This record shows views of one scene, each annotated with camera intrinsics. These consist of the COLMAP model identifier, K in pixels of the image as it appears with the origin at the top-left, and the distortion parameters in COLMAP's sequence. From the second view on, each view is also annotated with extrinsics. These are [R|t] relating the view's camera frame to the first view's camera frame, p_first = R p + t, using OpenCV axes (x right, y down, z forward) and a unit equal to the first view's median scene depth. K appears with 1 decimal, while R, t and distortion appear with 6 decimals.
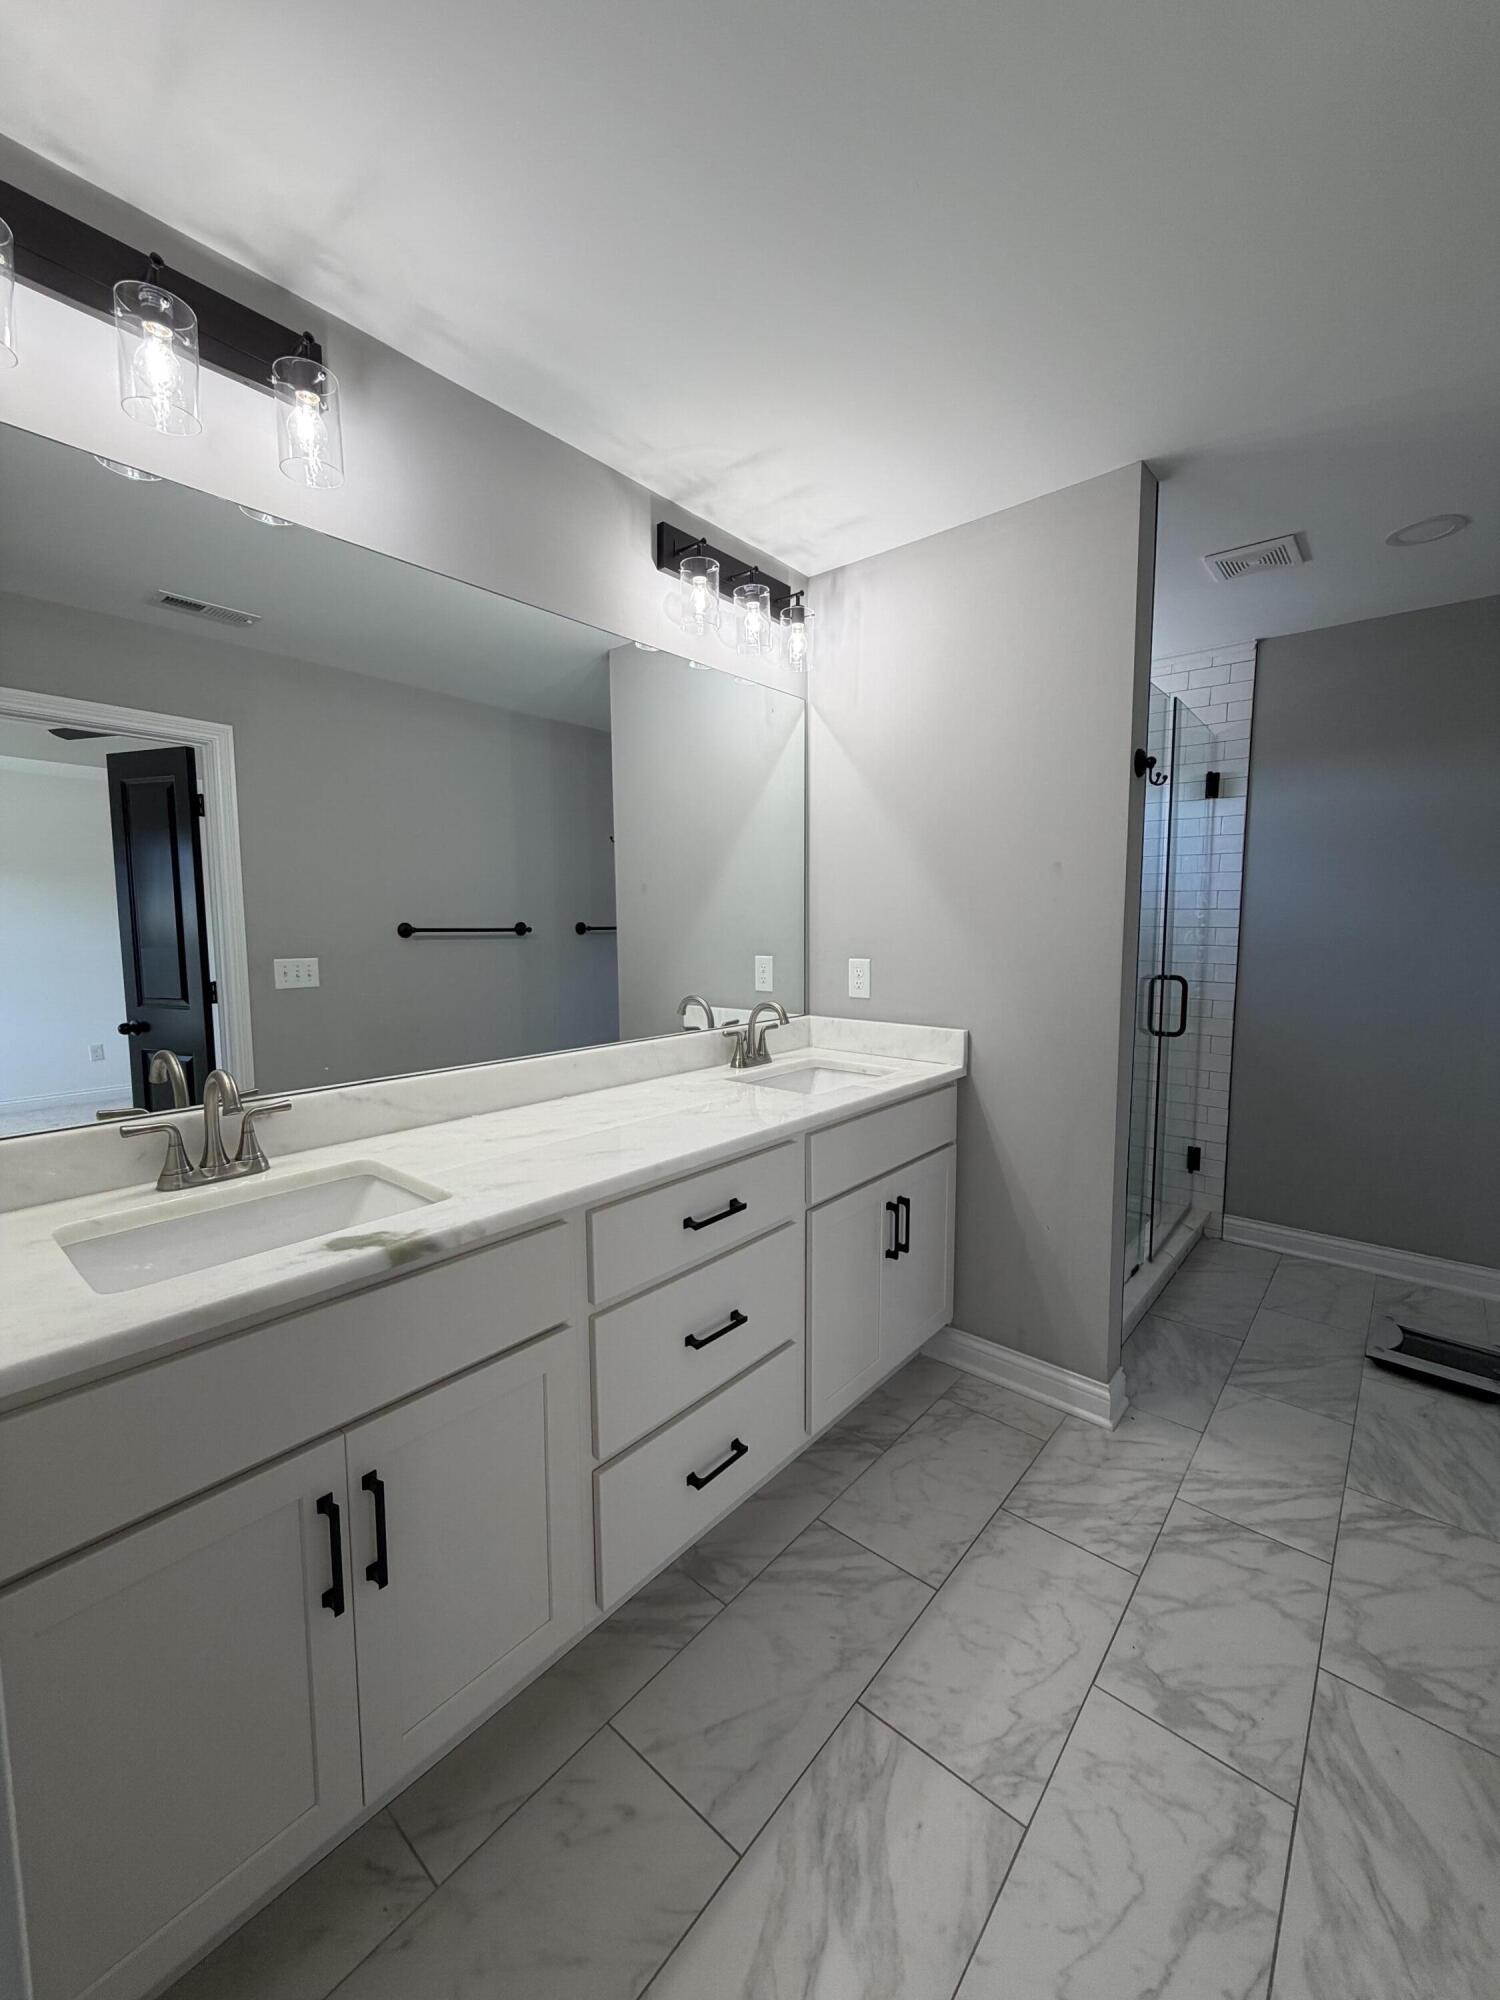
lens RADIAL K [[794.5, 0, 749.9], [0, 794.5, 996.6], [0, 0, 1]] dist [-0.004723, 0.000973]
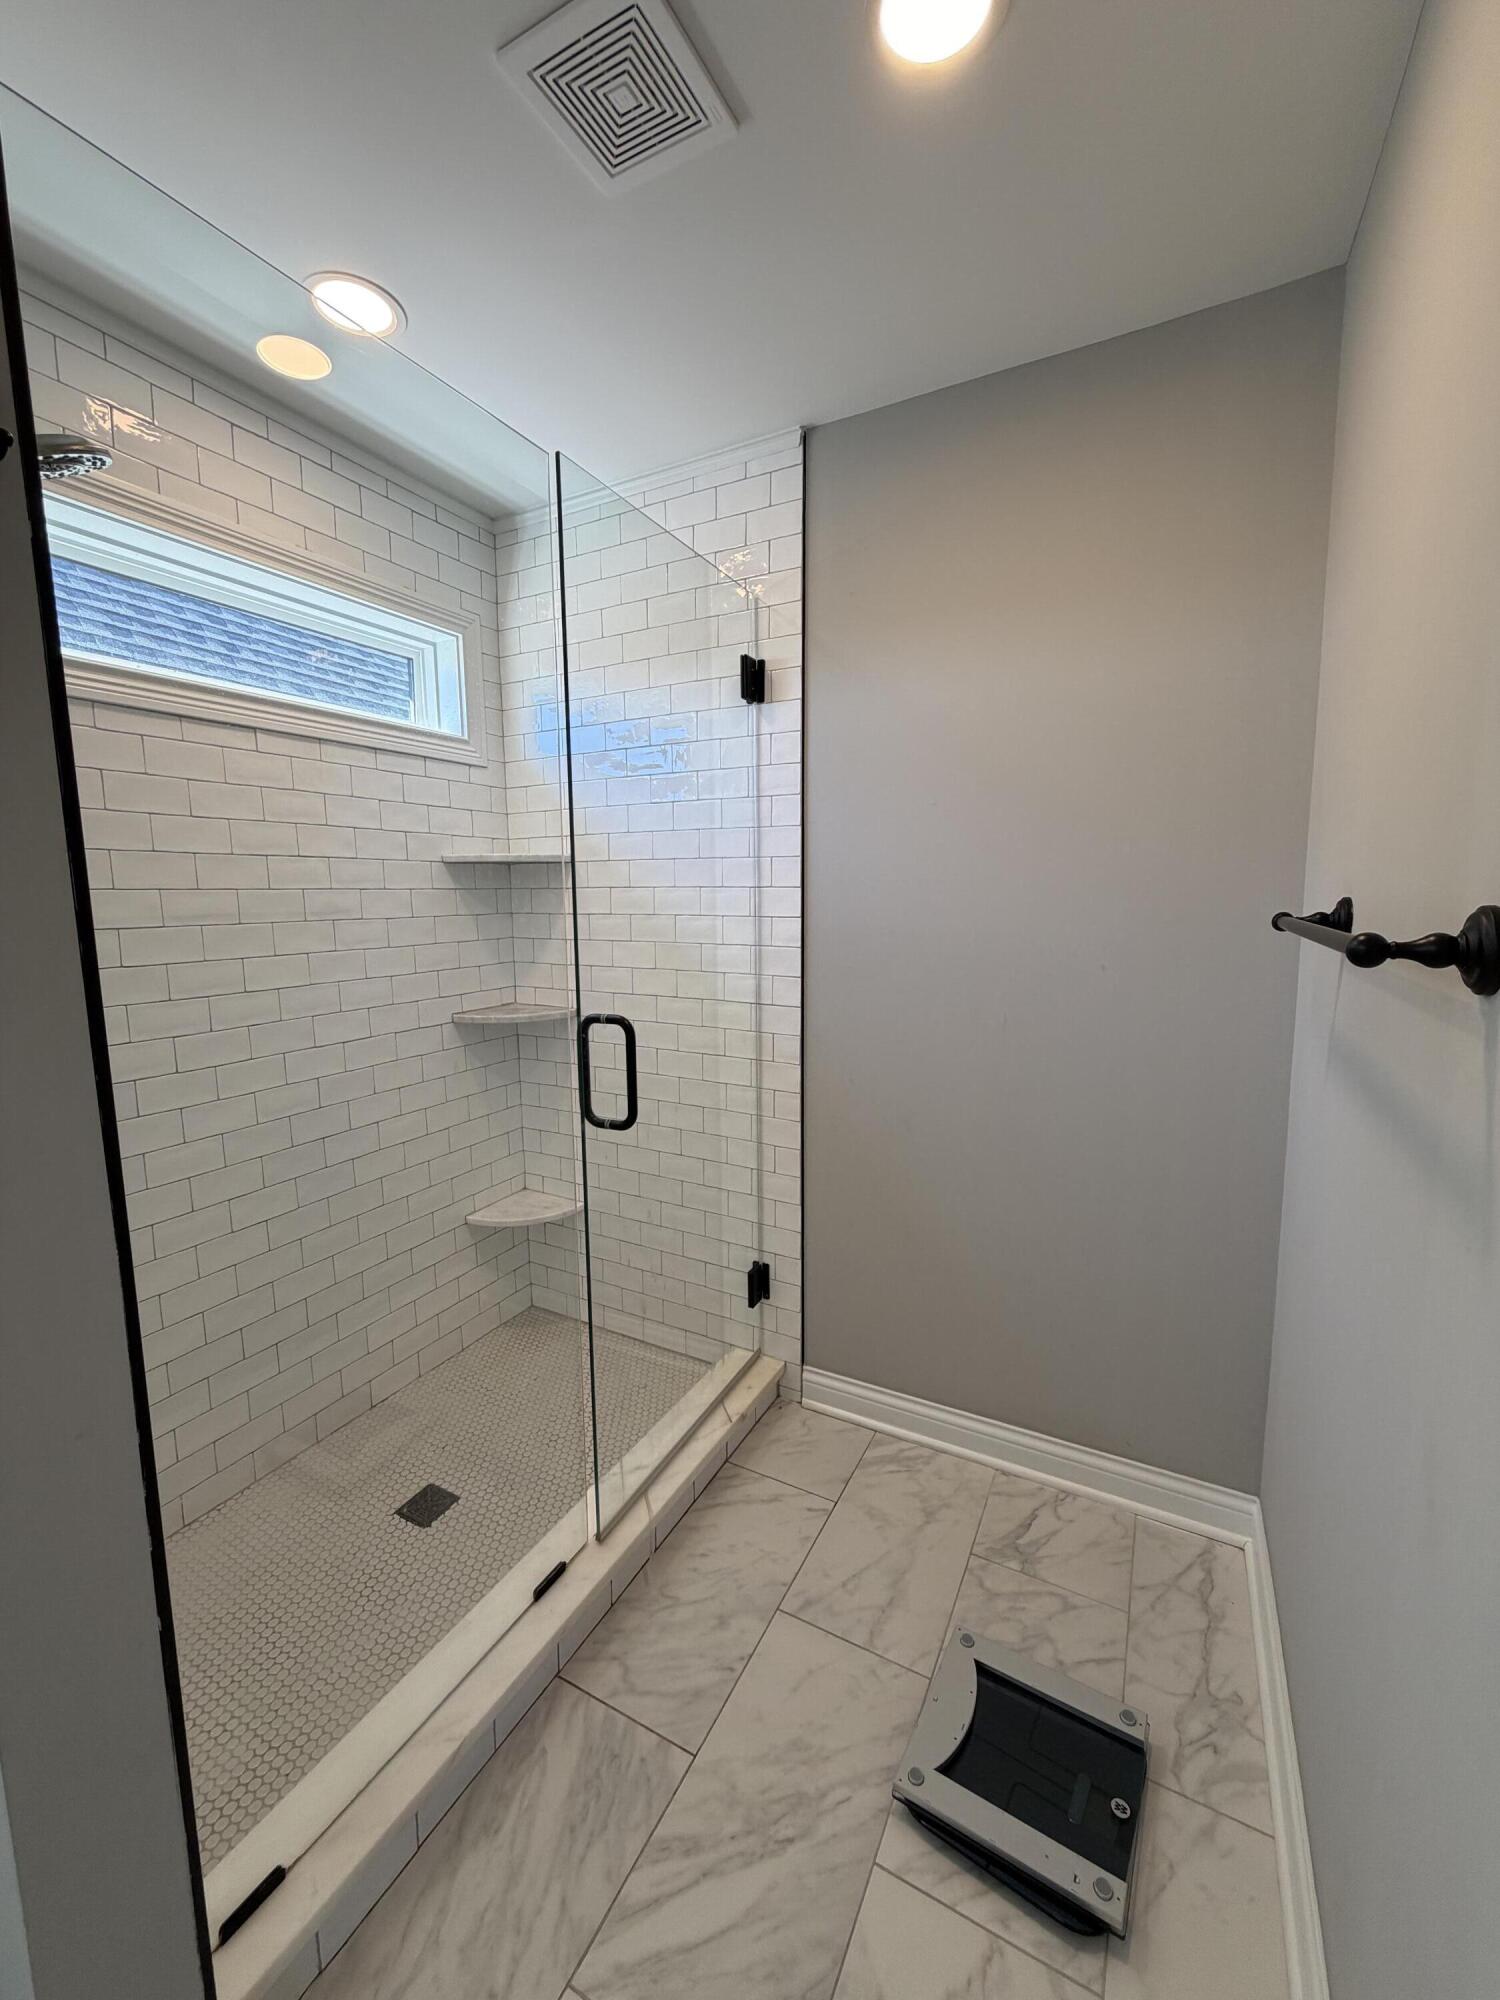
lens RADIAL K [[794.5, 0, 749.9], [0, 794.5, 996.6], [0, 0, 1]] dist [-0.004723, 0.000973]
pose [[0.975717, -0.031009, 0.216831, 0.443762], [0.024771, 0.999199, 0.031428, -0.046218], [-0.217632, -0.025294, 0.975703, 0.408169]]
